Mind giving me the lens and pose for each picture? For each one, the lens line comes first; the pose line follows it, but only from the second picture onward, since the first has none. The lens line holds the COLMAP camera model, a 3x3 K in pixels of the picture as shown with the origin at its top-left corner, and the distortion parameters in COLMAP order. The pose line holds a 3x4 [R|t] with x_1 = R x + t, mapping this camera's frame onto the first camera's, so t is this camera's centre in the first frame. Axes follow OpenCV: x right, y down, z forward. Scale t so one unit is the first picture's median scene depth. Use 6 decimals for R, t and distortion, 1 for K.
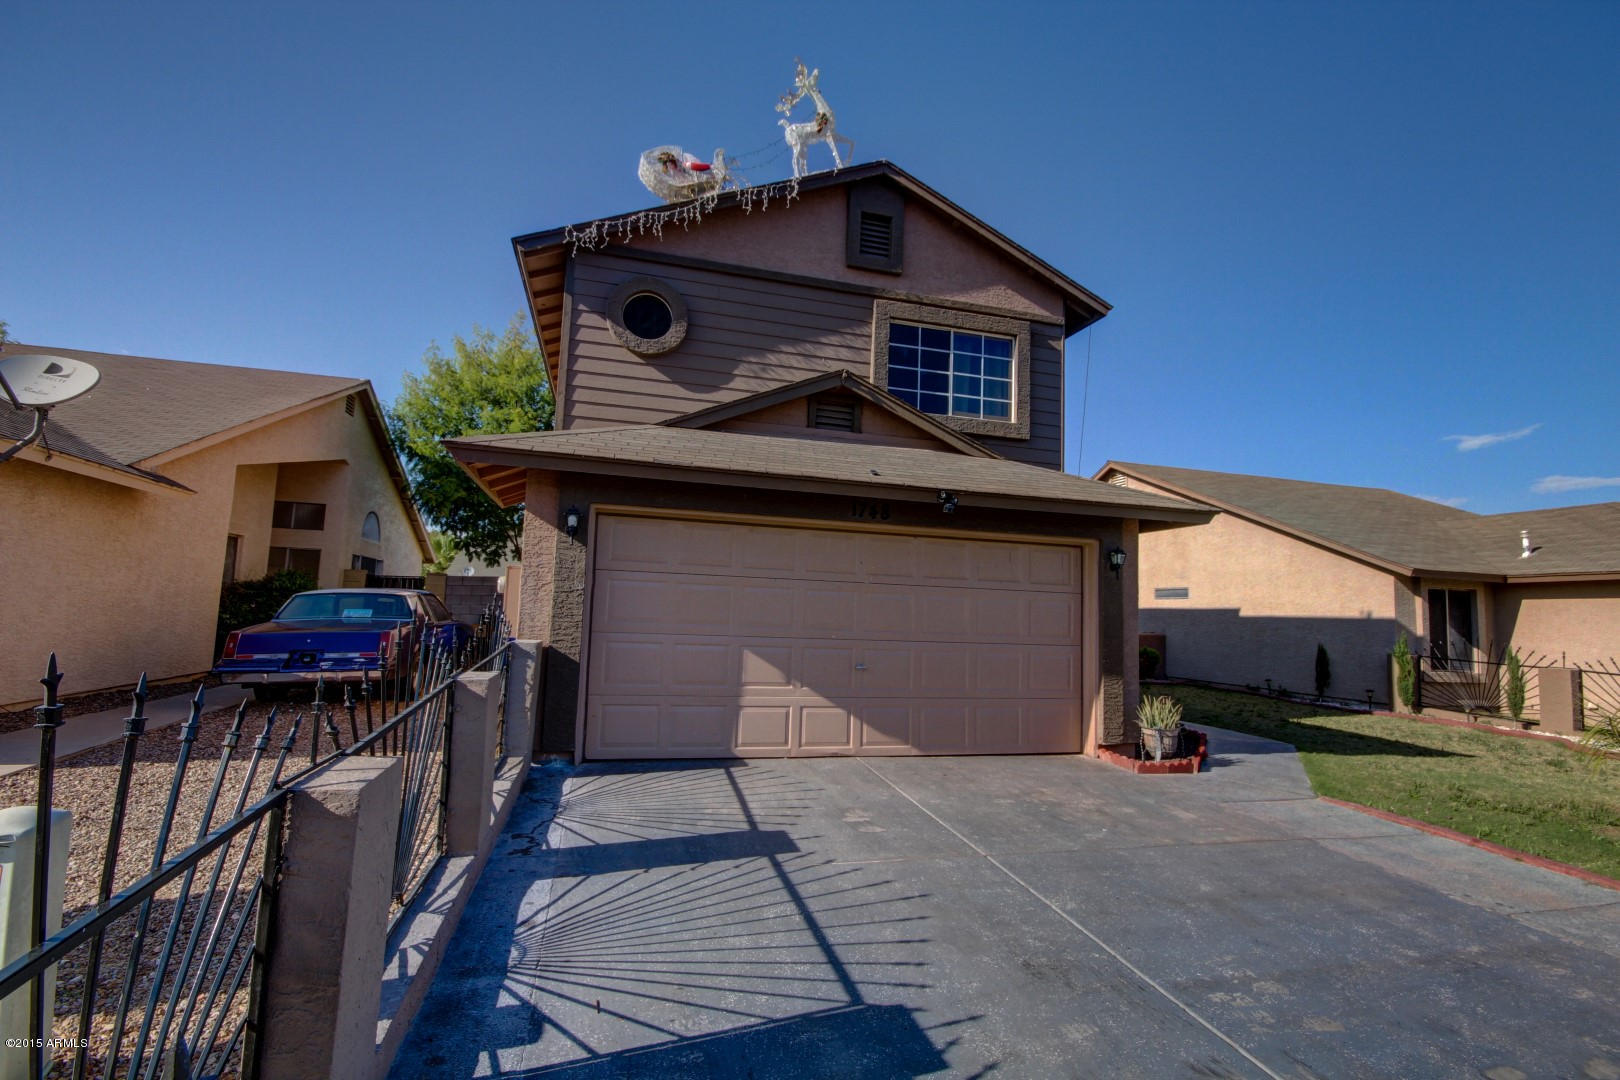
lens RADIAL K [[756.5, 0, 799.2], [0, 756.5, 536.1], [0, 0, 1]] dist [0.004208, -0.004016]
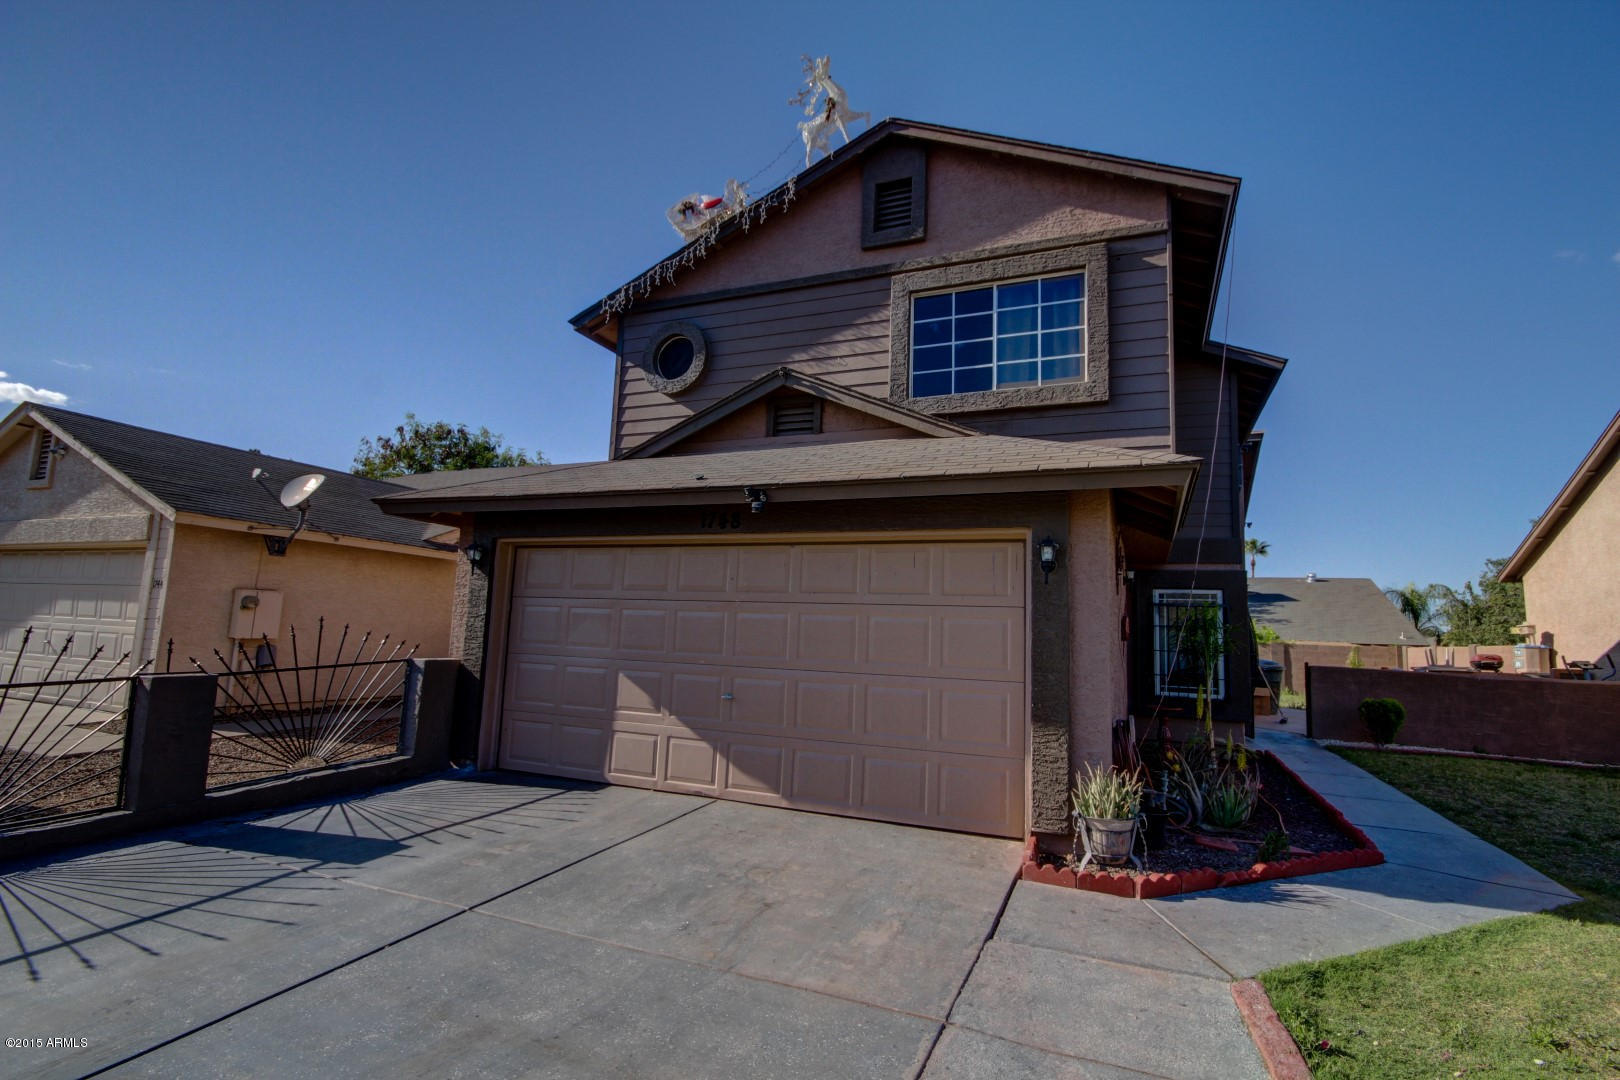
lens RADIAL K [[756.5, 0, 815.8], [0, 756.5, 538.3], [0, 0, 1]] dist [0.004208, -0.004016]
pose [[0.787477, -0.085243, -0.610420, 0.585588], [0.053794, 0.996116, -0.069706, 0.045254], [0.613991, 0.022055, 0.789004, 0.294778]]
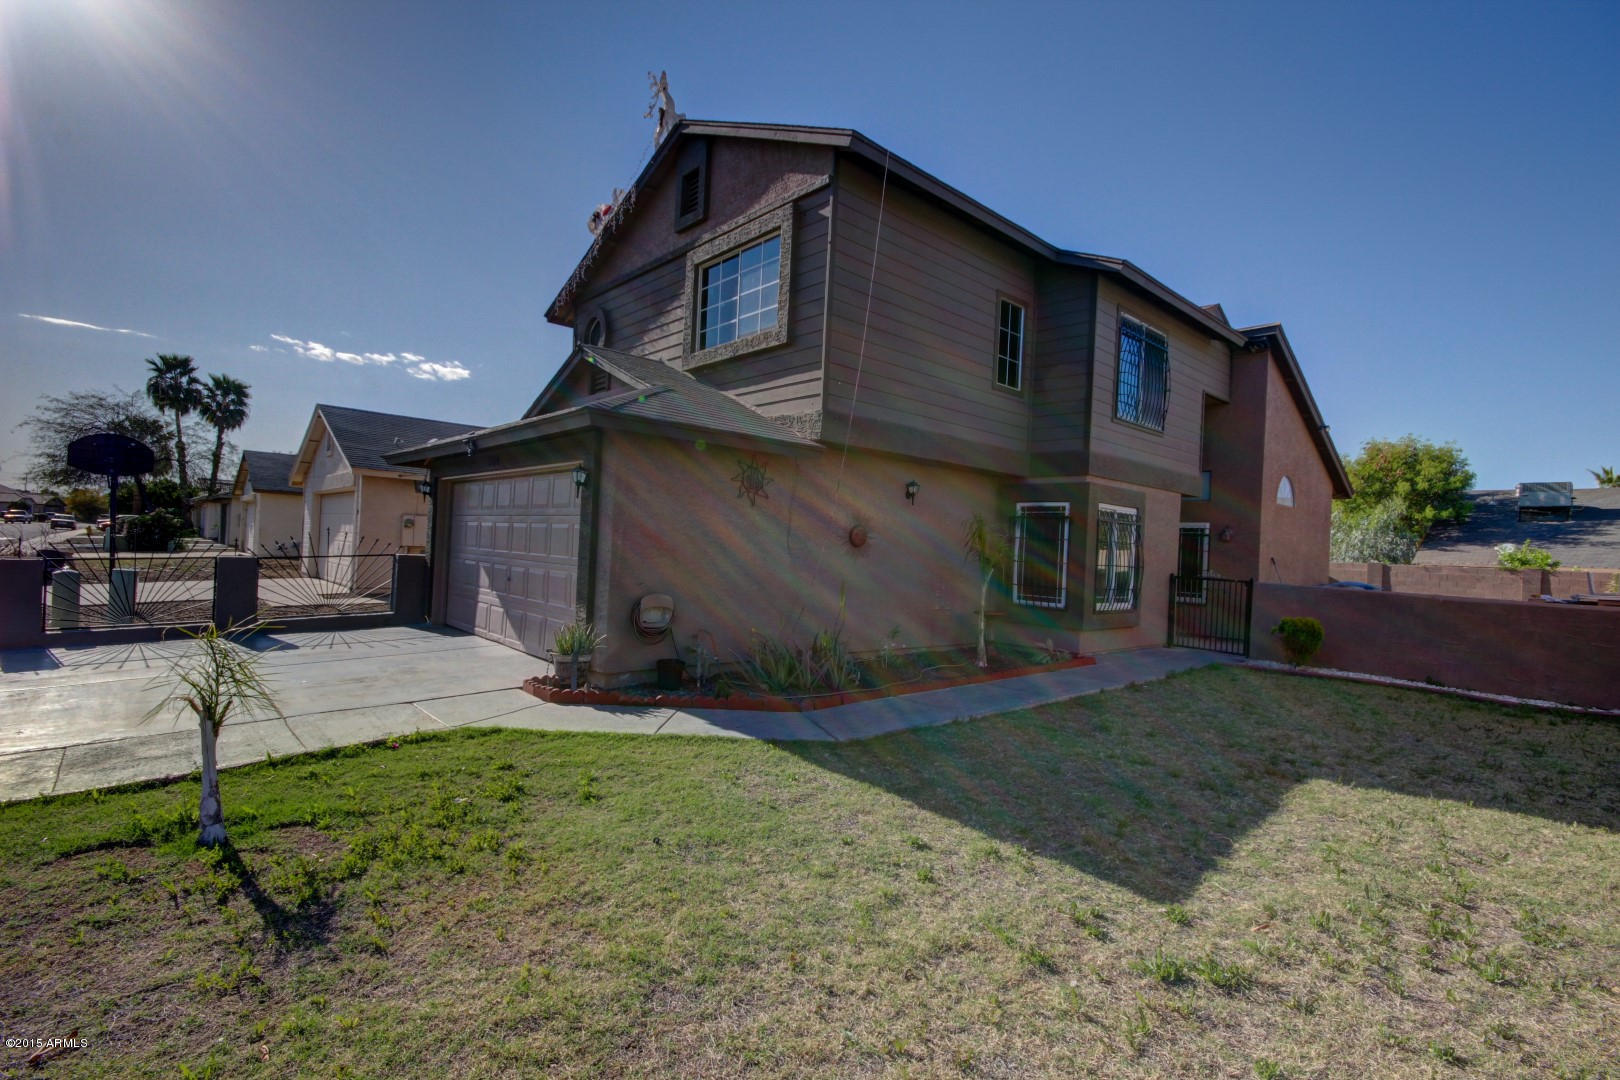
lens RADIAL K [[756.5, 0, 817.5], [0, 756.5, 535.9], [0, 0, 1]] dist [0.004208, -0.004016]
pose [[0.452056, -0.030764, -0.891459, 1.230143], [0.061557, 0.998098, -0.003229, 0.109796], [0.889863, -0.053416, 0.453090, 0.717083]]
